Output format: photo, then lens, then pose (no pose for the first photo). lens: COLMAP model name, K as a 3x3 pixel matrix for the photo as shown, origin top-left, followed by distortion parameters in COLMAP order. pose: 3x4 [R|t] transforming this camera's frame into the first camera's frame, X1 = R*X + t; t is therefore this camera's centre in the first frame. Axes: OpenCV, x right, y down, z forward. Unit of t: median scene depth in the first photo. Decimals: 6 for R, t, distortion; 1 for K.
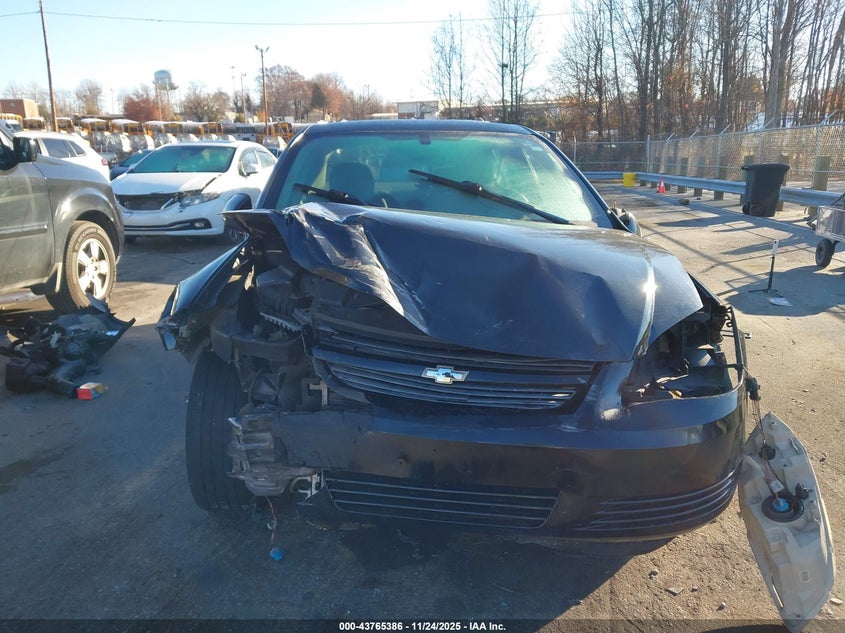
lens RADIAL K [[640.2, 0, 420.4], [0, 640.2, 314.2], [0, 0, 1]] dist [-0.019039, 0.005943]
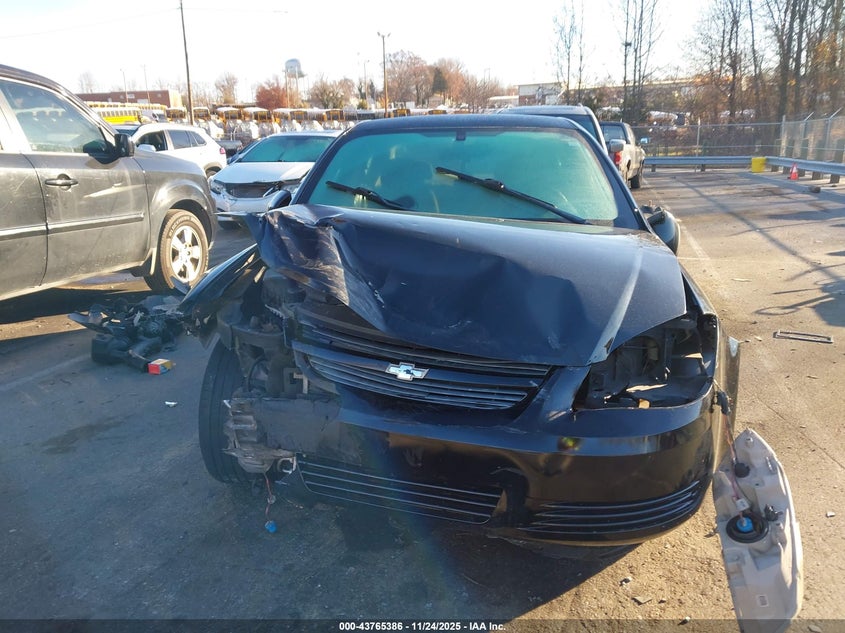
lens RADIAL K [[640.2, 0, 422.3], [0, 640.2, 319.5], [0, 0, 1]] dist [-0.019039, 0.005943]
pose [[0.984154, 0.036949, -0.173423, 0.202277], [-0.031581, 0.998936, 0.033615, -0.021864], [0.174480, -0.027605, 0.984274, -0.018035]]
